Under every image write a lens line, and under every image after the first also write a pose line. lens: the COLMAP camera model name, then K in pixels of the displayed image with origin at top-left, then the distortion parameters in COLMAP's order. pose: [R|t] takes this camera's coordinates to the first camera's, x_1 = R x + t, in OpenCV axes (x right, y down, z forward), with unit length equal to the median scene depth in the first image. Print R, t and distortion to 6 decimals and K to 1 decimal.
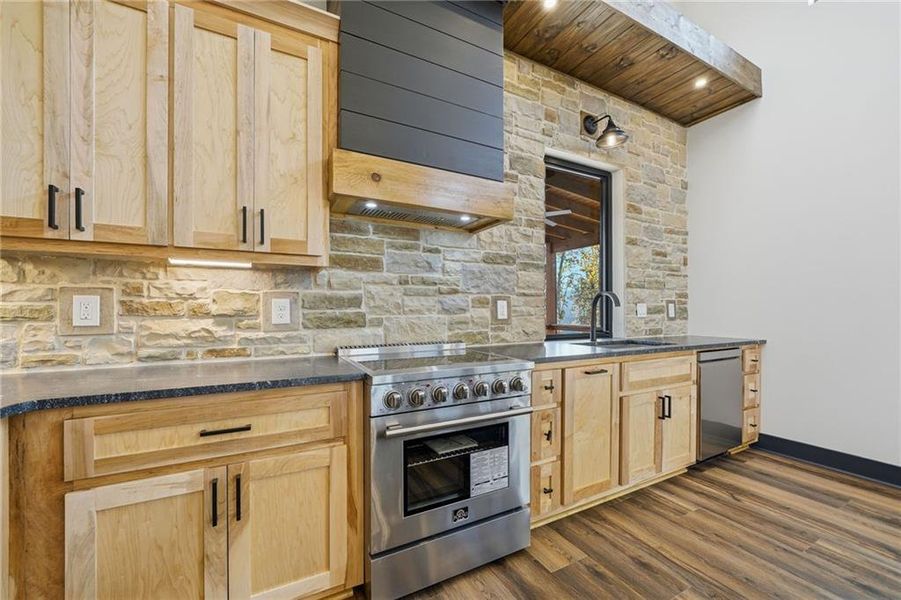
lens RADIAL K [[364.7, 0, 467.8], [0, 364.7, 309.1], [0, 0, 1]] dist [-0.008138, -0.000402]
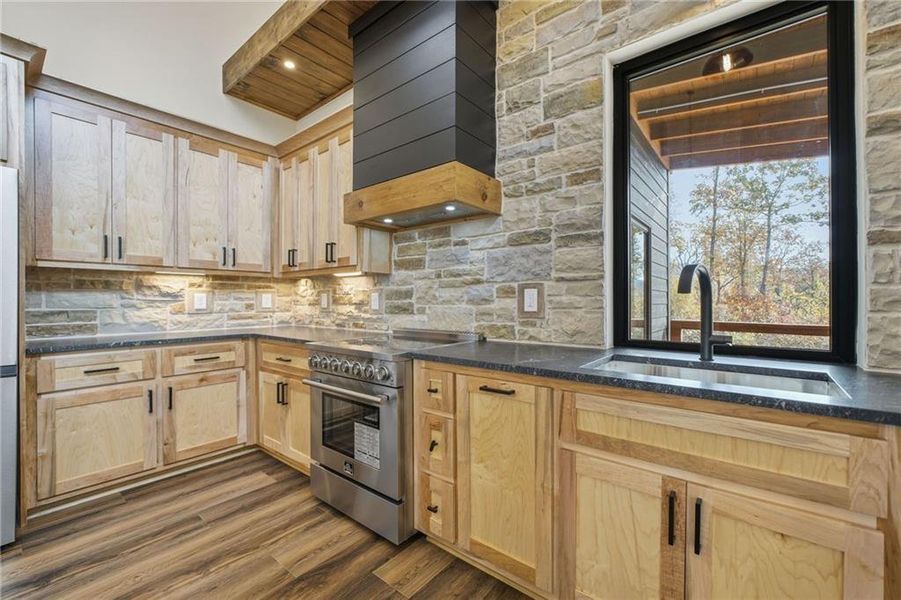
lens RADIAL K [[370.4, 0, 469.8], [0, 370.4, 301.2], [0, 0, 1]] dist [-0.004376, 0.000820]
pose [[0.394611, -0.001083, -0.918848, 1.054188], [-0.000246, 0.999999, -0.001285, 0.006860], [0.918848, 0.000733, 0.394610, 0.728793]]
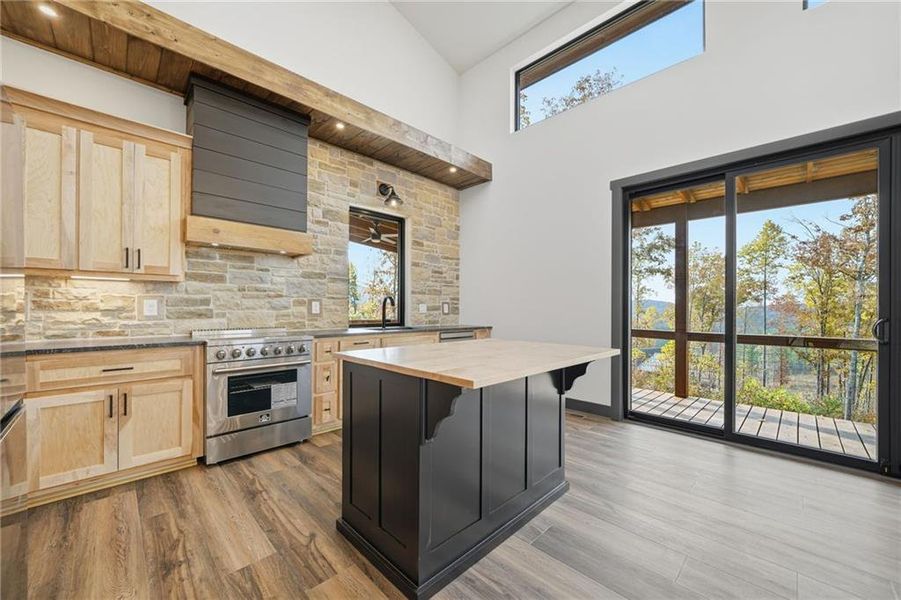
lens RADIAL K [[342.9, 0, 451.4], [0, 342.9, 306.1], [0, 0, 1]] dist [-0.012501, 0.001761]
pose [[0.965671, 0.006735, 0.259681, 0.365957], [-0.006089, 0.999976, -0.003293, -0.004055], [-0.259697, 0.001599, 0.965689, -0.765330]]
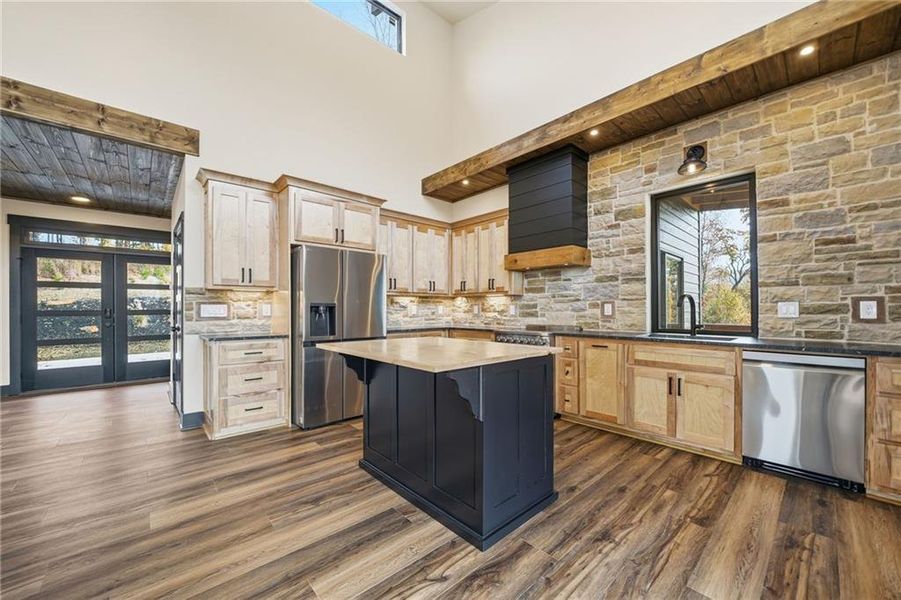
lens RADIAL K [[342.9, 0, 465.9], [0, 342.9, 306.5], [0, 0, 1]] dist [-0.012501, 0.001761]
pose [[0.254265, -0.012999, -0.967047, 1.874248], [-0.002061, 0.999900, -0.013982, 0.014666], [0.967132, 0.005548, 0.254213, -0.008686]]
